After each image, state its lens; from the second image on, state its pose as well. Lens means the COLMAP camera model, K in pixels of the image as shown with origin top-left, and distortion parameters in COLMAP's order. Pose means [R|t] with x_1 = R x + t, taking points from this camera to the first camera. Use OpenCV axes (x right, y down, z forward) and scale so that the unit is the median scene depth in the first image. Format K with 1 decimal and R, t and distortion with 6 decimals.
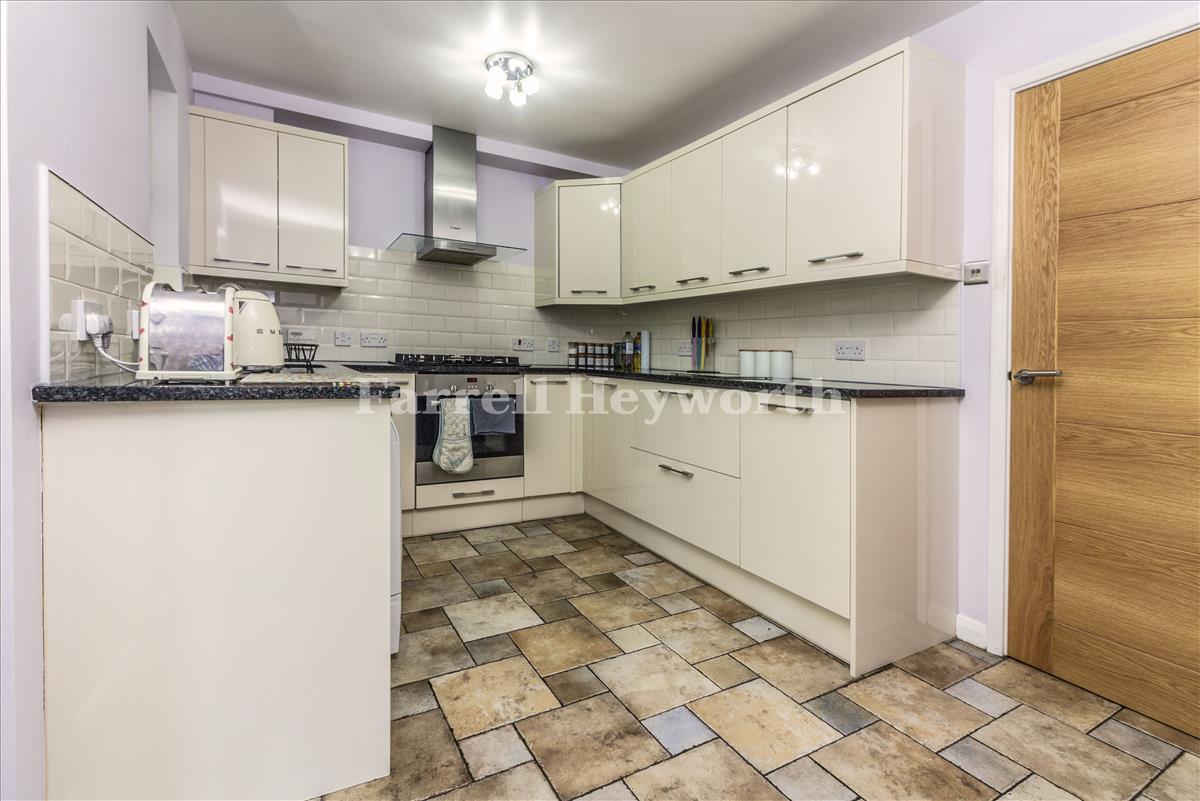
lens RADIAL K [[552.2, 0, 600.6], [0, 552.2, 383.6], [0, 0, 1]] dist [0.000731, 0.000901]
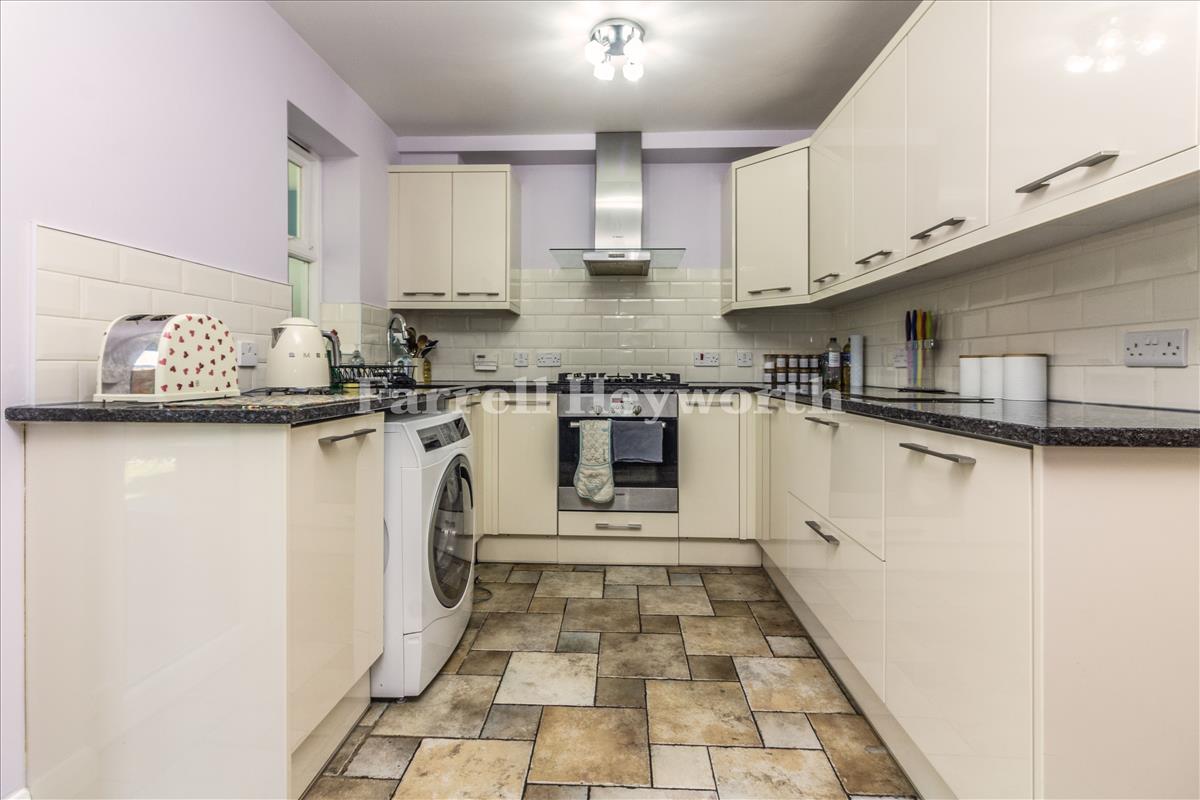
lens RADIAL K [[552.2, 0, 601.1], [0, 552.2, 395.0], [0, 0, 1]] dist [0.000731, 0.000901]
pose [[0.846574, -0.000334, -0.532271, 0.274806], [-0.006159, 0.999927, -0.010423, -0.006993], [0.532235, 0.012102, 0.846510, 0.265195]]
